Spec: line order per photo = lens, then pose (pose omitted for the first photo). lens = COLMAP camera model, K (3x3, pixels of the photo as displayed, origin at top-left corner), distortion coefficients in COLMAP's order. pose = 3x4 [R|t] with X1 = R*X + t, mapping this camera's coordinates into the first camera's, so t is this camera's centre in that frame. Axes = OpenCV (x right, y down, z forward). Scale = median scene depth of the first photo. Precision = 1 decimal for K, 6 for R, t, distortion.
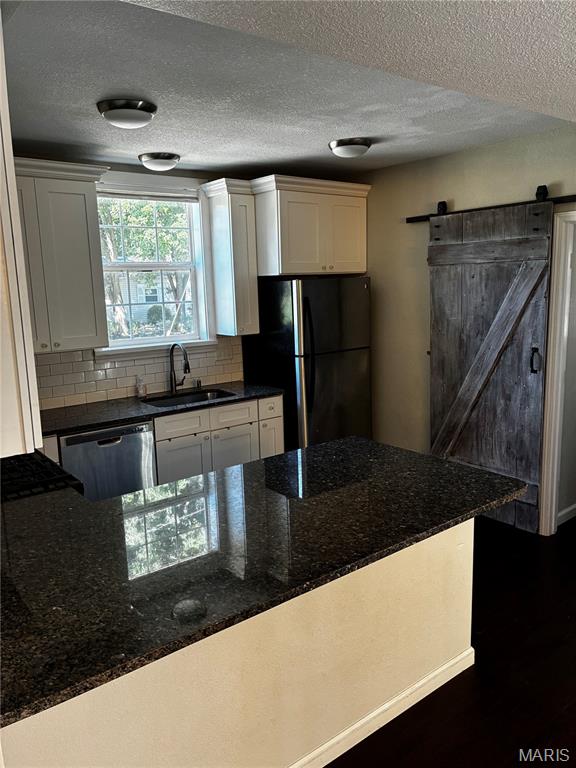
lens RADIAL K [[589.8, 0, 290.7], [0, 589.8, 383.8], [0, 0, 1]] dist [0.014429, -0.002477]
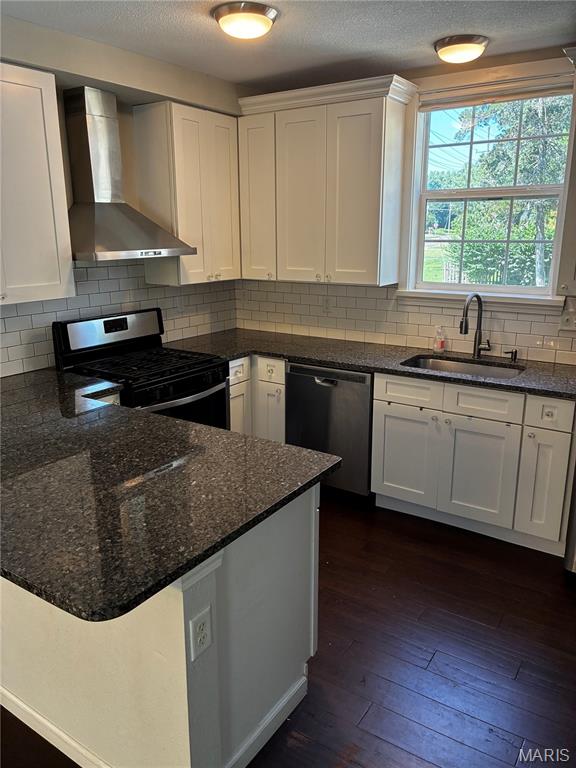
lens RADIAL K [[589.8, 0, 290.7], [0, 589.8, 383.8], [0, 0, 1]] dist [0.014429, -0.002477]
pose [[0.297597, 0.271537, -0.915262, 0.921904], [-0.174110, 0.958058, 0.227621, -0.175979], [0.938681, 0.091617, 0.332393, 1.018673]]
